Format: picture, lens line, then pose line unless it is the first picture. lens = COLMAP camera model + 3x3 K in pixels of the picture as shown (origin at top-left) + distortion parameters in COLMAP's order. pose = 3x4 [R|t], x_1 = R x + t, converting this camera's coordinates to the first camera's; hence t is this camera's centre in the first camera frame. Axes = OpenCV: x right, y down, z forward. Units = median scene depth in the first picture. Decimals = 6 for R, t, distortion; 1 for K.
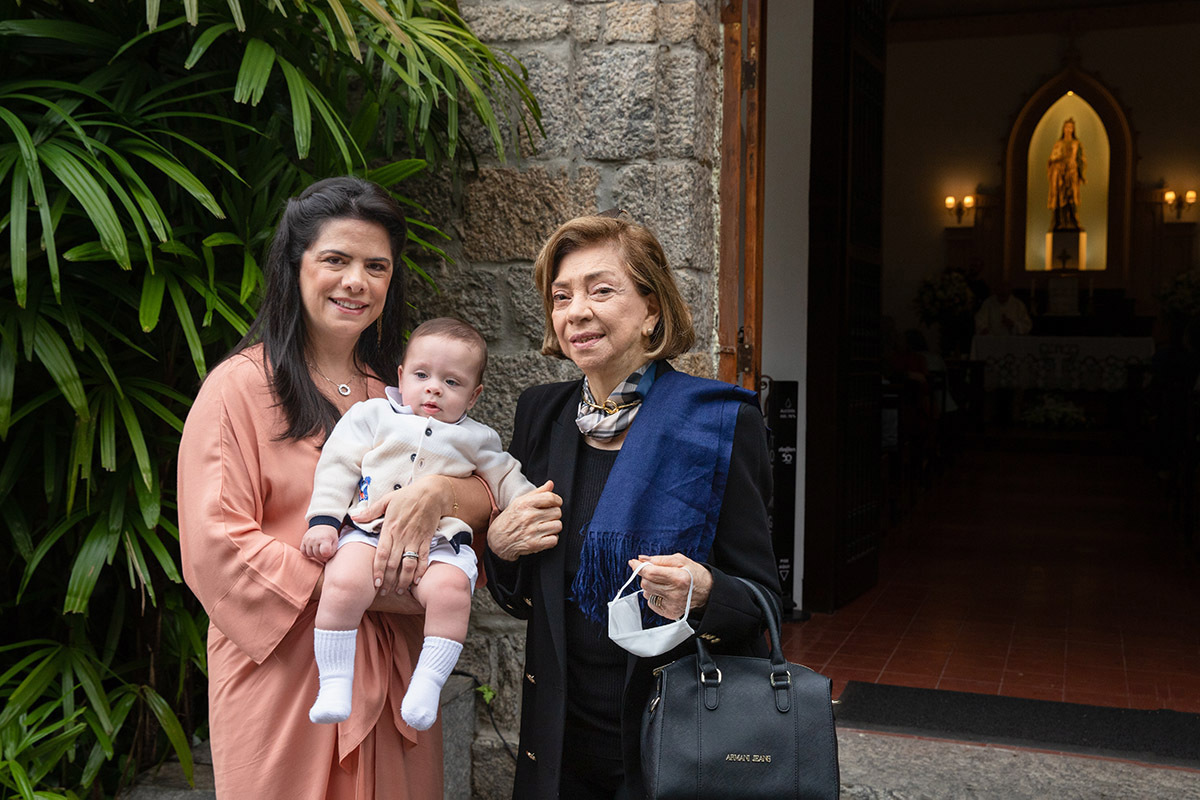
lens RADIAL K [[1428.7, 0, 564.2], [0, 1428.7, 388.0], [0, 0, 1]] dist [0.061170, 0.000000]
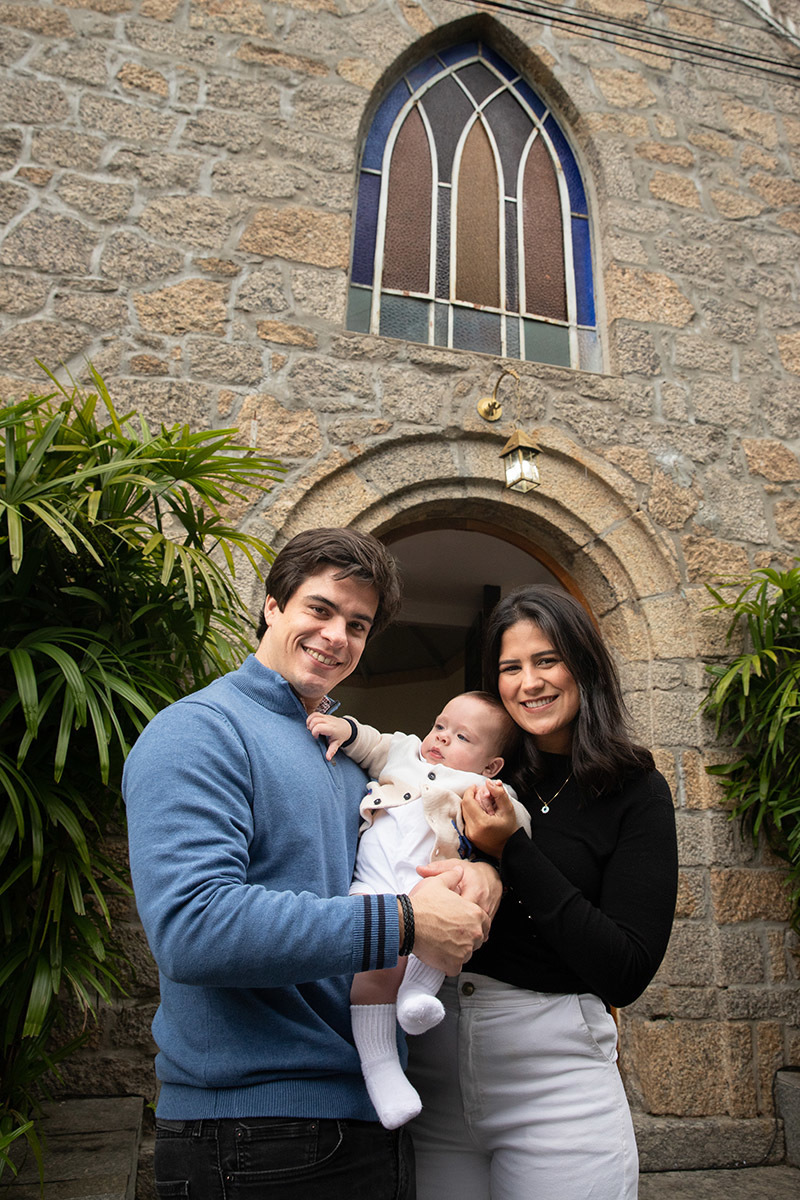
lens RADIAL K [[932.9, 0, 442.6], [0, 932.9, 541.6], [0, 0, 1]] dist [-0.110265, 0.096965]
pose [[0.816118, 0.203268, 0.540956, -0.400641], [0.013277, 0.929253, -0.369204, 0.035961], [-0.577733, 0.308497, 0.755682, 0.041482]]
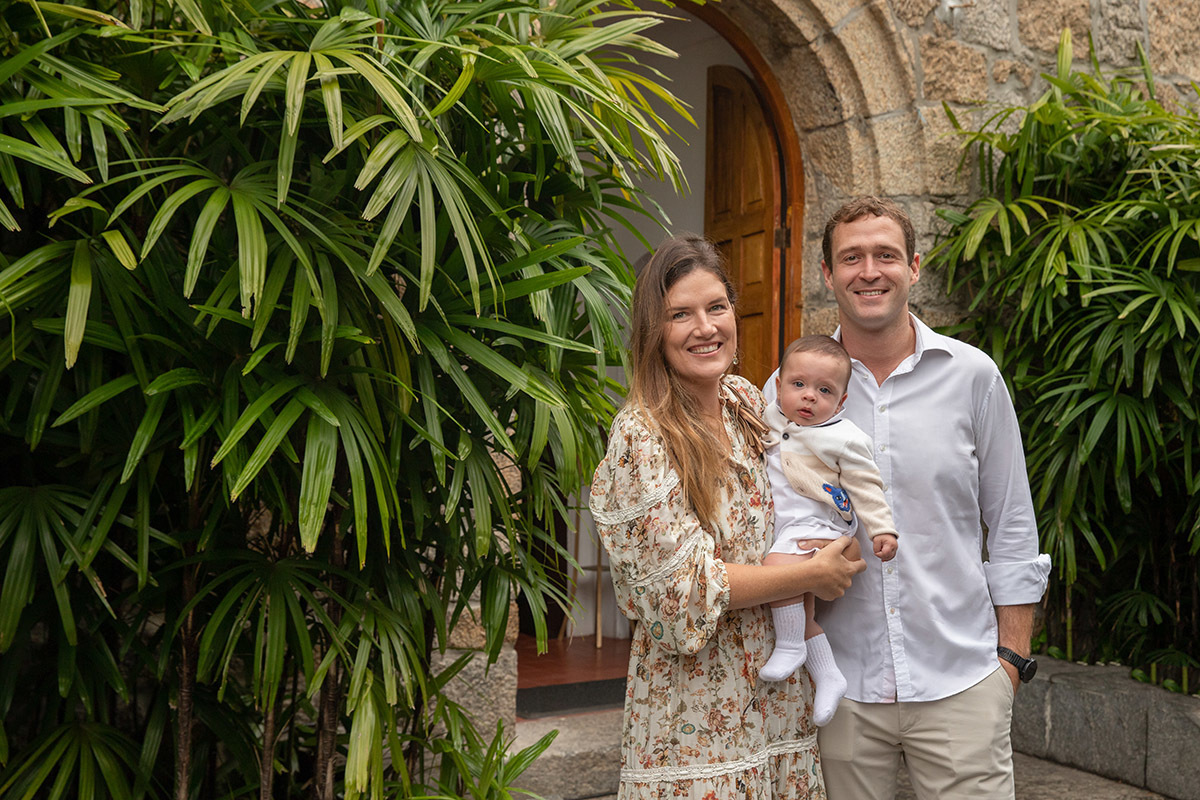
lens RADIAL K [[1552.6, 0, 598.9], [0, 1552.6, 397.5], [0, 0, 1]] dist [0.041921, 0.000000]
pose [[0.573535, 0.005340, 0.819164, -0.985585], [0.017445, 0.999672, -0.018730, -0.024687], [-0.818996, 0.025033, 0.573254, 0.148055]]
